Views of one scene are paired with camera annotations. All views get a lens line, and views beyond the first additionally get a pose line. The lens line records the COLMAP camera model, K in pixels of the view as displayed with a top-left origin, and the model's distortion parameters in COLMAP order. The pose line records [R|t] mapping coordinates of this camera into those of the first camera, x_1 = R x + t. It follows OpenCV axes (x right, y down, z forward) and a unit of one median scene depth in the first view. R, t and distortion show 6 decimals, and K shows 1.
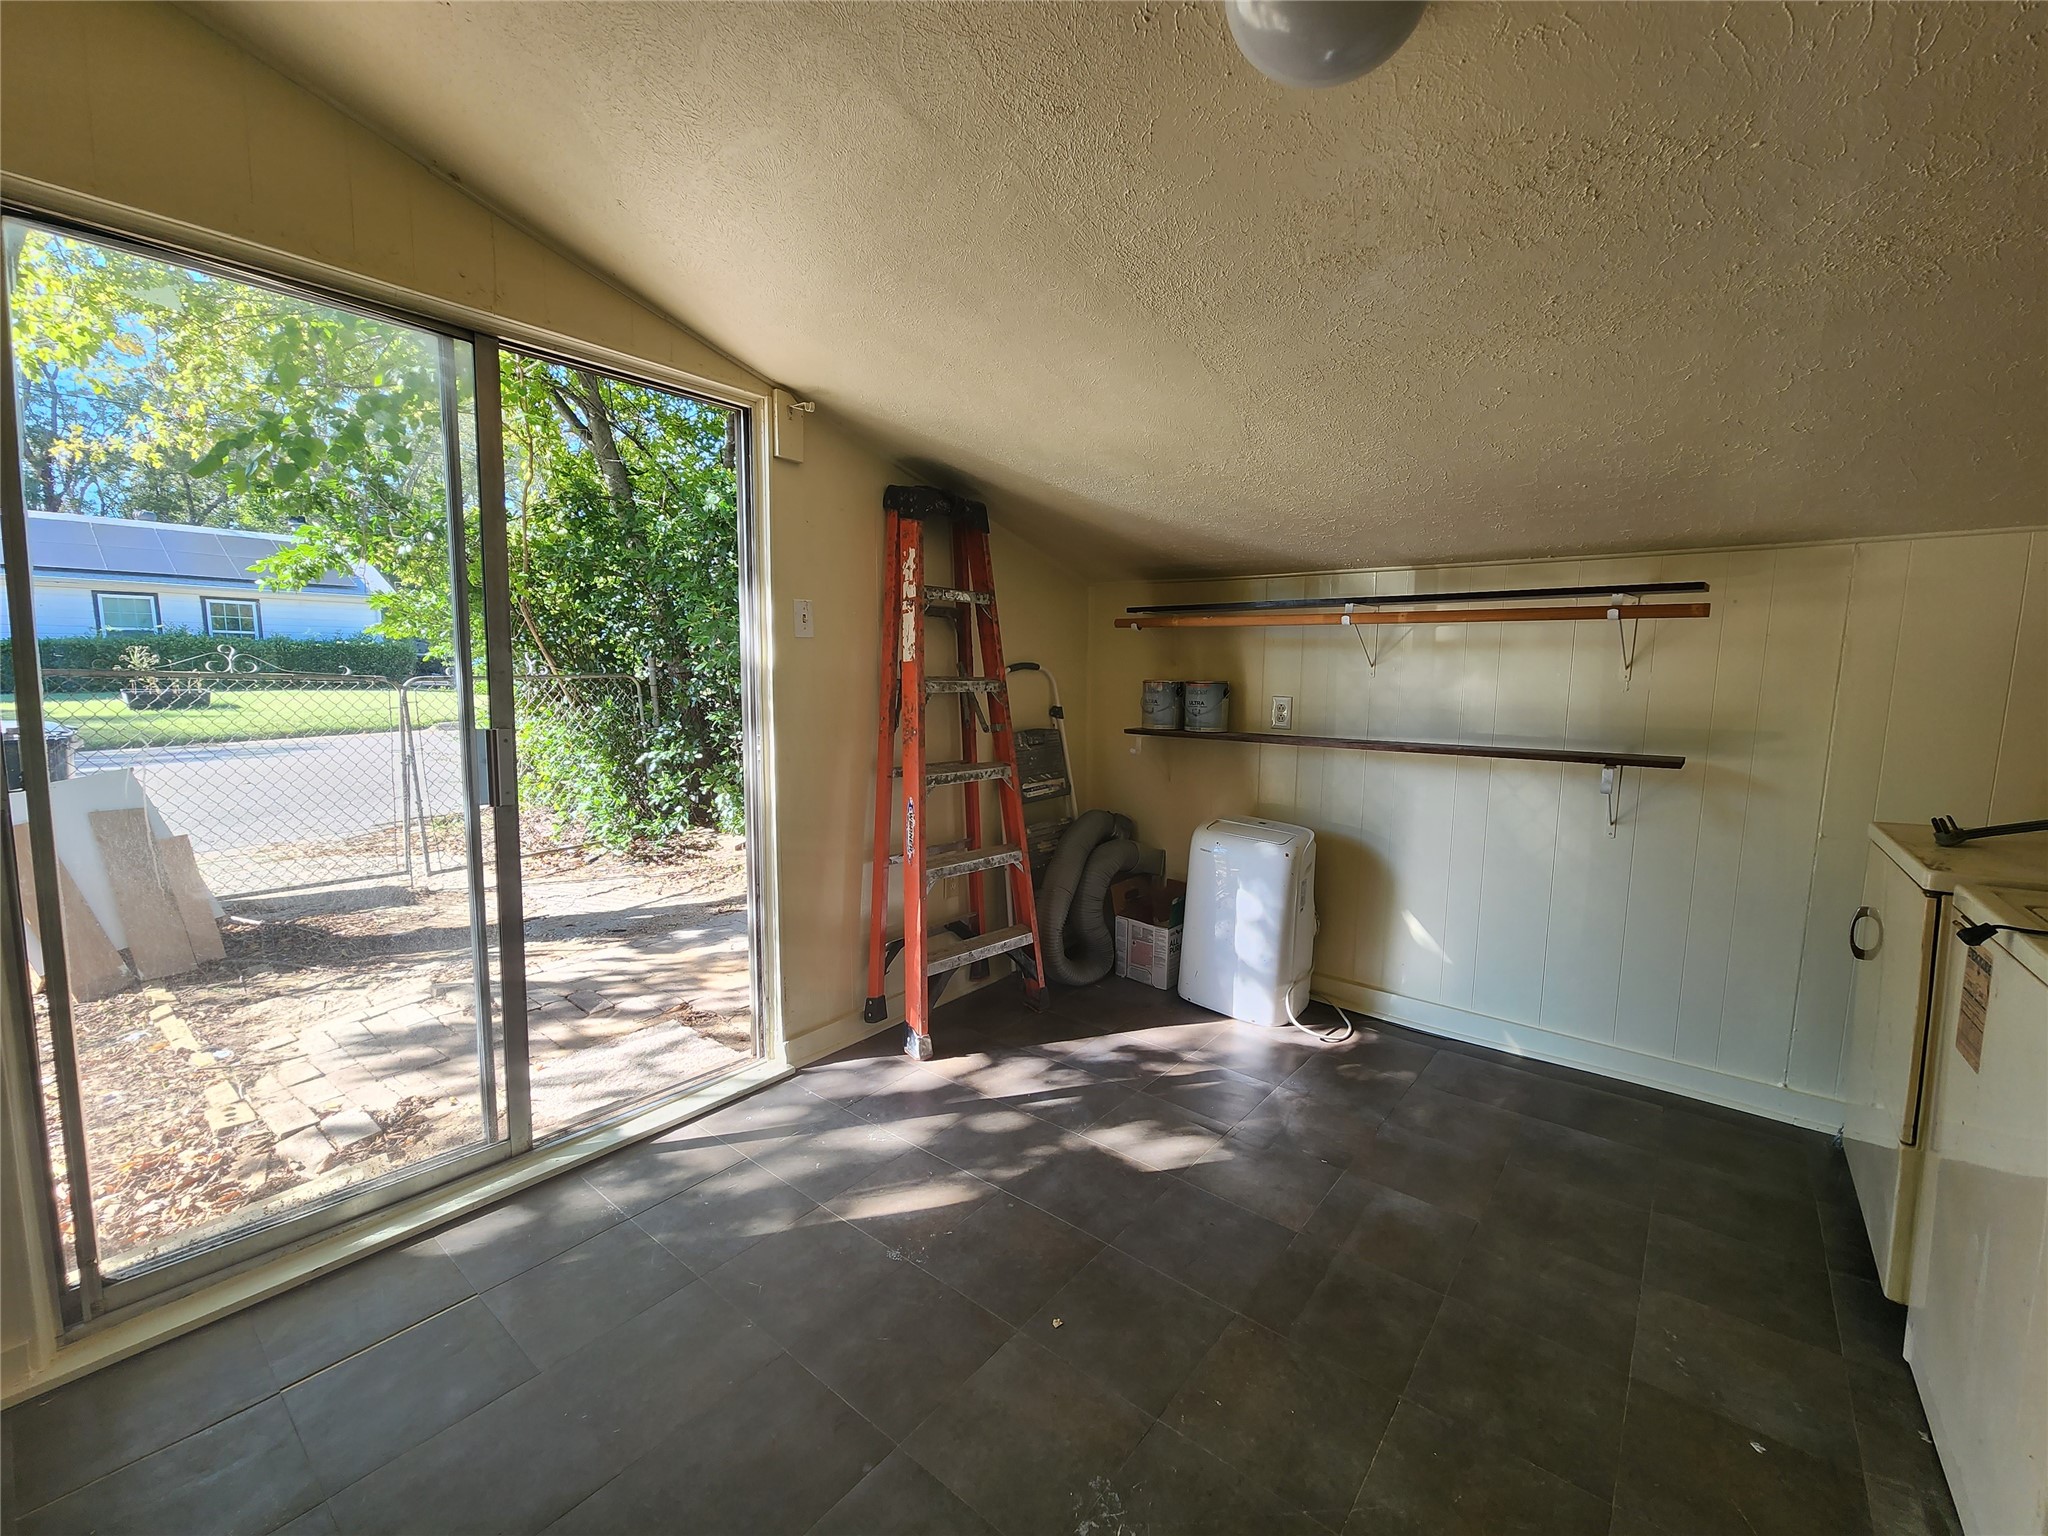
lens RADIAL K [[850.9, 0, 1026.5], [0, 850.9, 763.1], [0, 0, 1]] dist [0.014975, -0.004026]
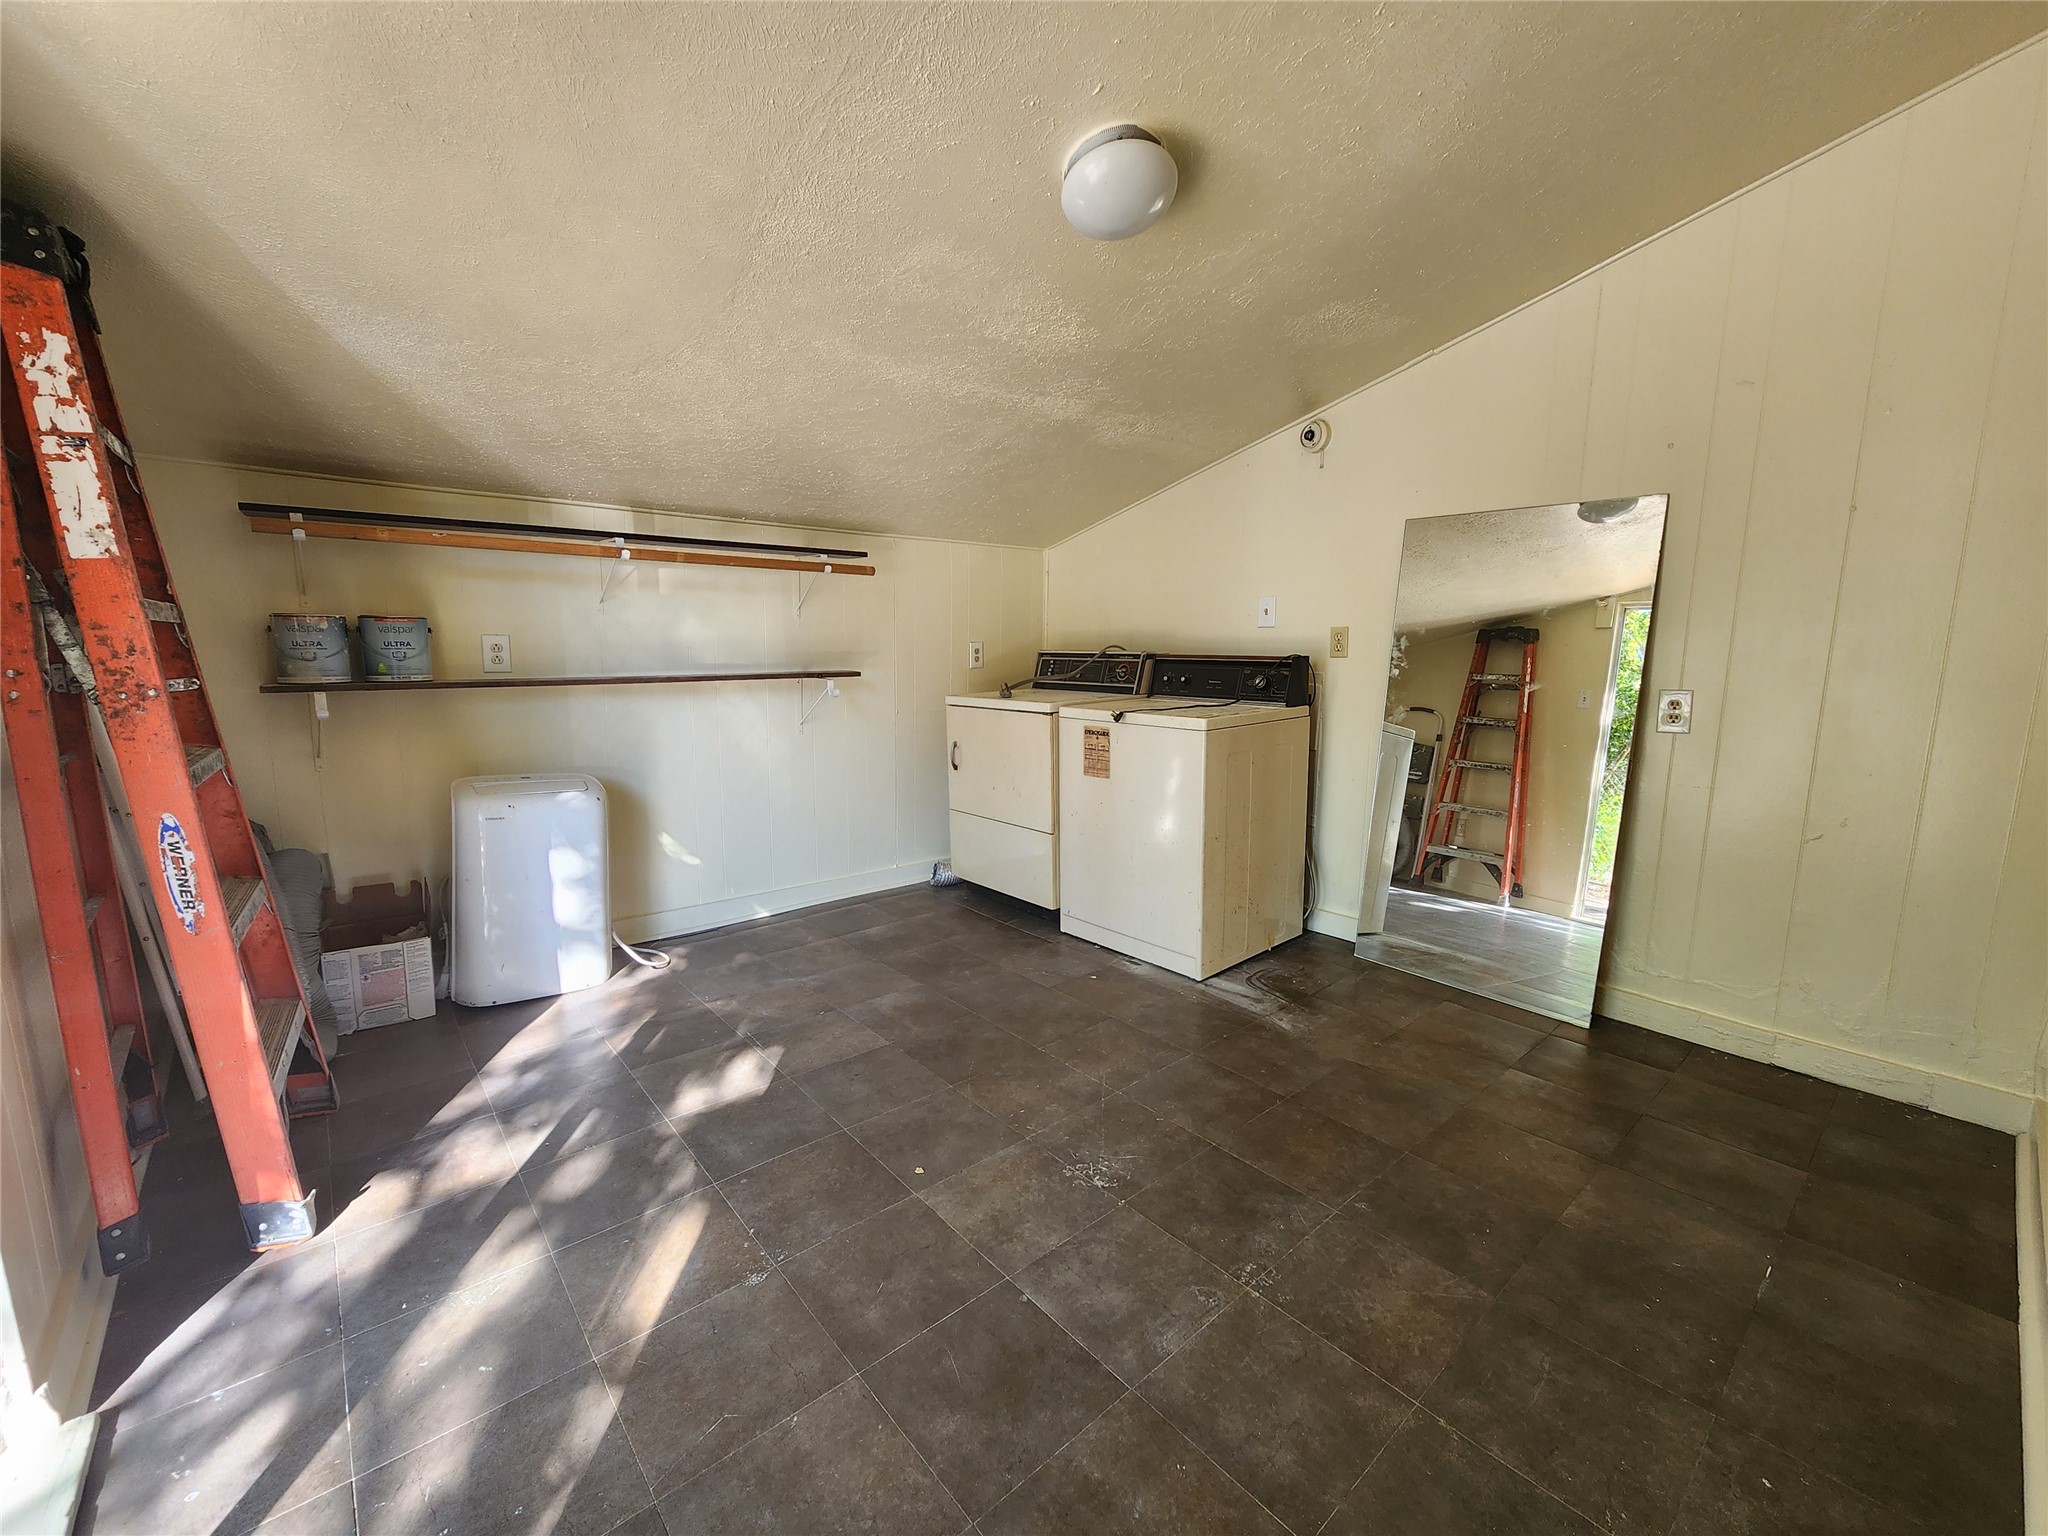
lens RADIAL K [[850.9, 0, 1061.5], [0, 850.9, 770.1], [0, 0, 1]] dist [0.014975, -0.004026]
pose [[0.160762, -0.158666, 0.974156, -0.581690], [0.107301, 0.983954, 0.142554, -0.005822], [-0.981143, 0.081610, 0.175208, 0.349789]]
